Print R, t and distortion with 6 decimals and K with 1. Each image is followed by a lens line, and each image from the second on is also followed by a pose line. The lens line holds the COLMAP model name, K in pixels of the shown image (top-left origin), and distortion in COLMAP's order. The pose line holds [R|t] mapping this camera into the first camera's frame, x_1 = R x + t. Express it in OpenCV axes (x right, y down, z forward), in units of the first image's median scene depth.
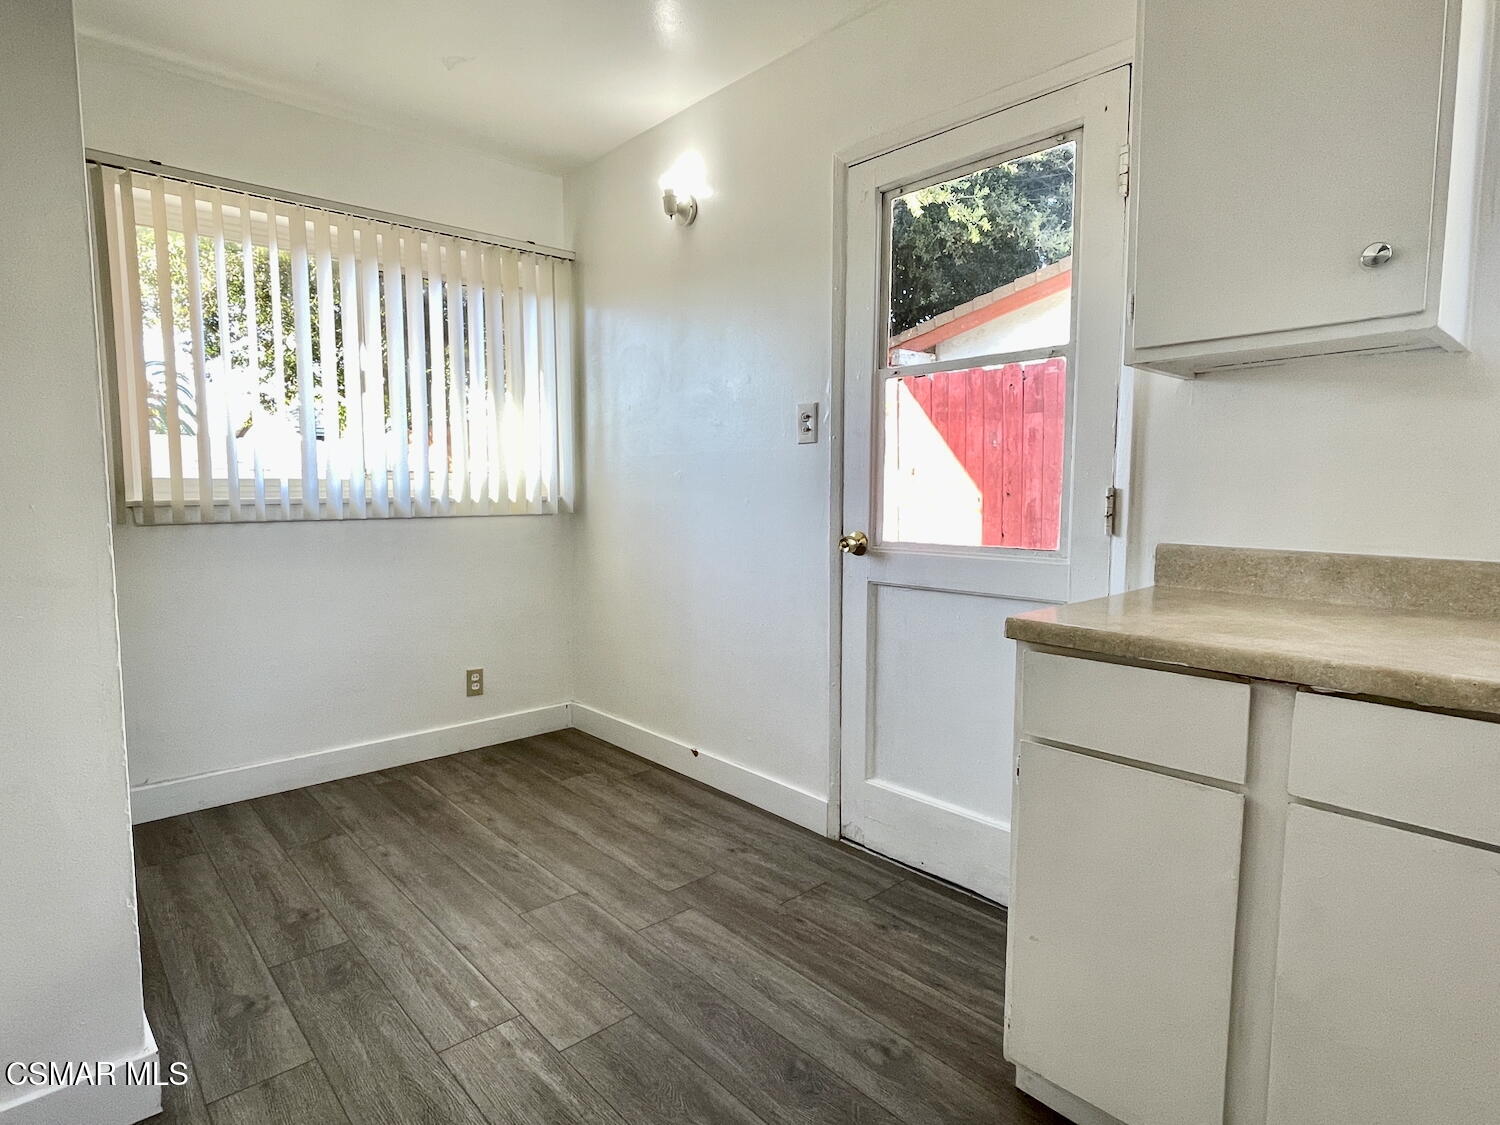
lens RADIAL K [[814.8, 0, 747.0], [0, 814.8, 566.9], [0, 0, 1]] dist [0.005920, -0.012645]
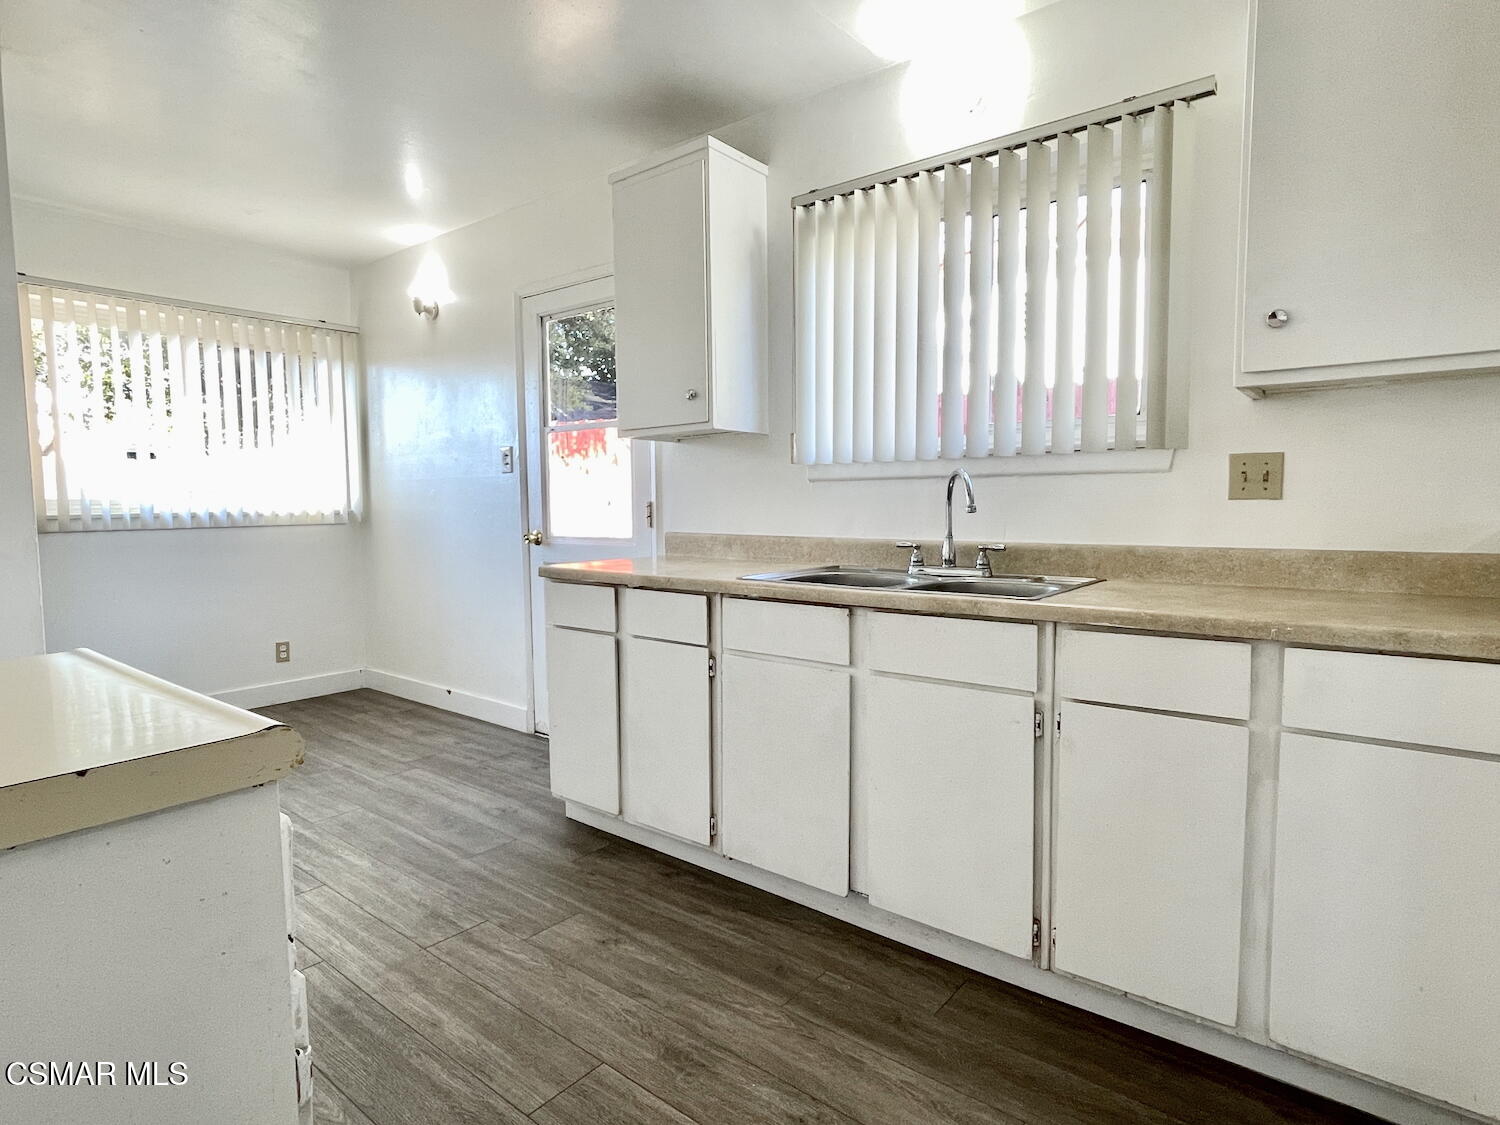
lens RADIAL K [[814.8, 0, 747.0], [0, 814.8, 566.9], [0, 0, 1]] dist [0.005920, -0.012645]
pose [[0.987321, -0.021025, 0.157336, 0.266073], [0.023659, 0.999609, -0.014890, 0.055156], [-0.156962, 0.018424, 0.987433, -0.553048]]
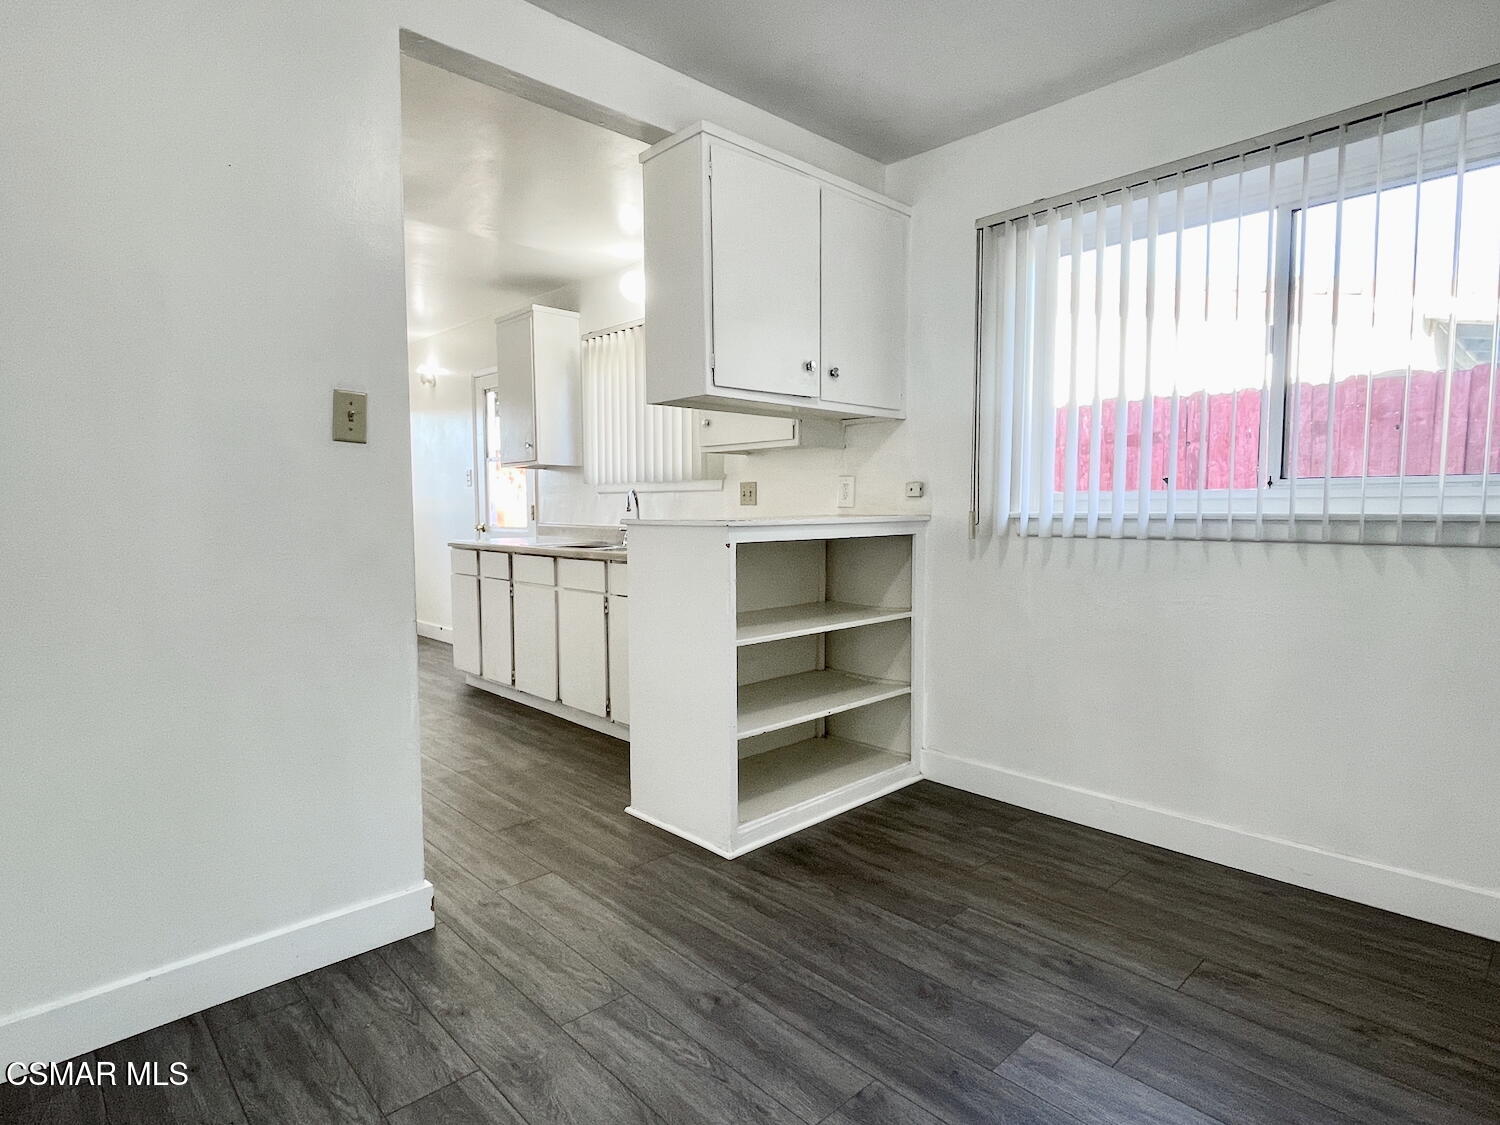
lens RADIAL K [[814.8, 0, 747.0], [0, 814.8, 566.9], [0, 0, 1]] dist [0.005920, -0.012645]
pose [[0.999610, -0.006101, 0.027264, 0.805958], [0.006697, 0.999740, -0.021805, 0.139131], [-0.027124, 0.021979, 0.999390, -1.378903]]
